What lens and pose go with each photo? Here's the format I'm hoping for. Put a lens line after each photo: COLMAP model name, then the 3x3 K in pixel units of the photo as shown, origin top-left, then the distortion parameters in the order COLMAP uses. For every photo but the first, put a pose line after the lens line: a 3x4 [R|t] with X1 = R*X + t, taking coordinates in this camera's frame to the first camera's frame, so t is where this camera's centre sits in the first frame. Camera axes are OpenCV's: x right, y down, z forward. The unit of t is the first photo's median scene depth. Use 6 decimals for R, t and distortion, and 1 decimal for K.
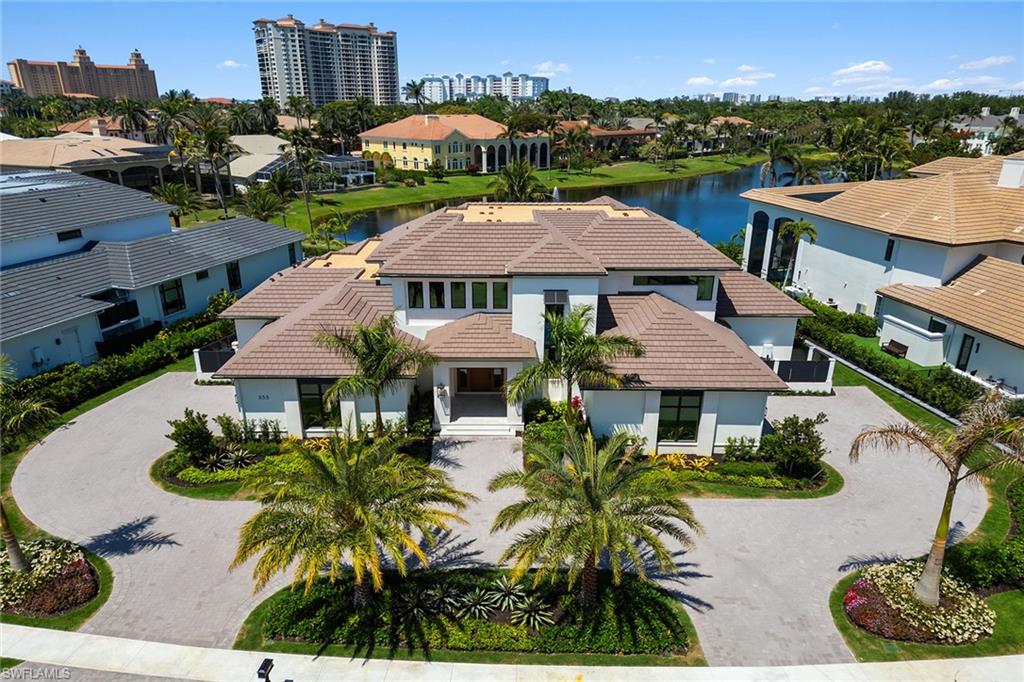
lens RADIAL K [[695.3, 0, 514.6], [0, 695.3, 399.4], [0, 0, 1]] dist [0.043282, -0.006470]
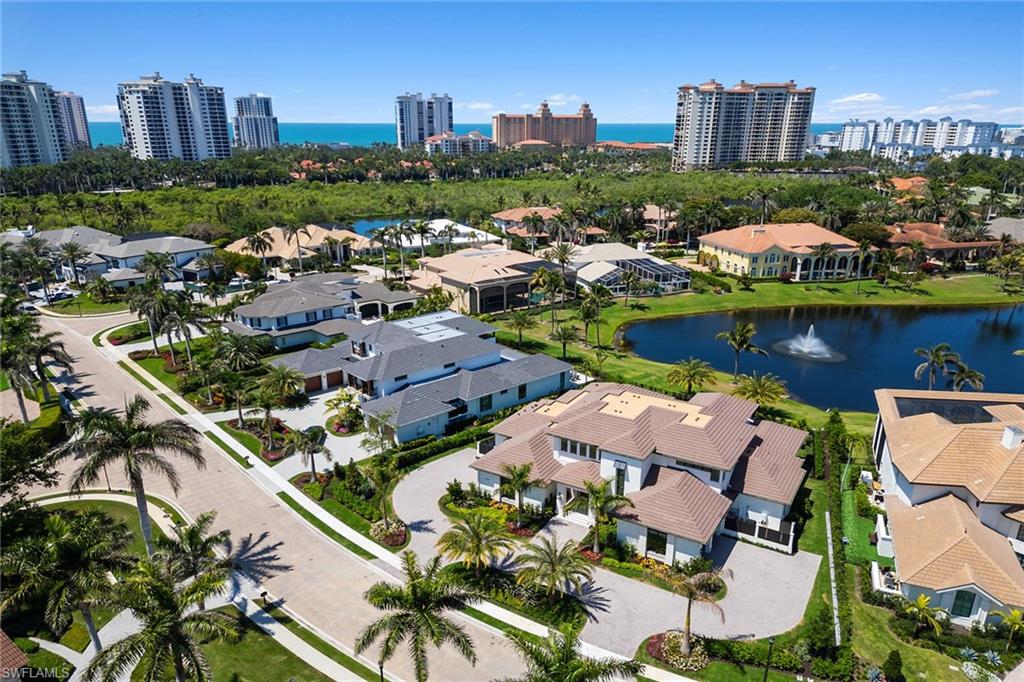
lens RADIAL K [[695.3, 0, 514.6], [0, 695.3, 399.4], [0, 0, 1]] dist [0.043282, -0.006470]
pose [[0.852189, 0.184994, -0.489439, 0.622914], [-0.202164, 0.979184, 0.018105, -0.256278], [0.482600, 0.083518, 0.871850, -0.756129]]
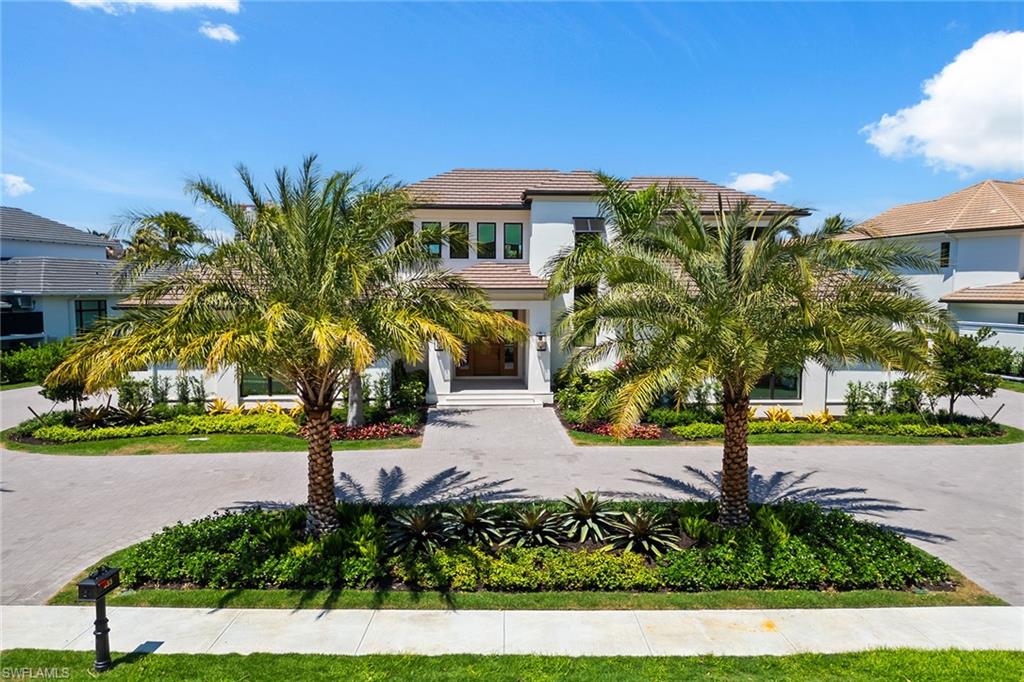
lens RADIAL K [[716.3, 0, 512.0], [0, 716.3, 341.0], [0, 0, 1]] dist [0.041935, -0.028965]
pose [[0.998753, -0.011478, 0.048578, -0.054767], [0.026629, 0.945668, -0.324042, 0.189292], [-0.042220, 0.324931, 0.944795, 0.241642]]
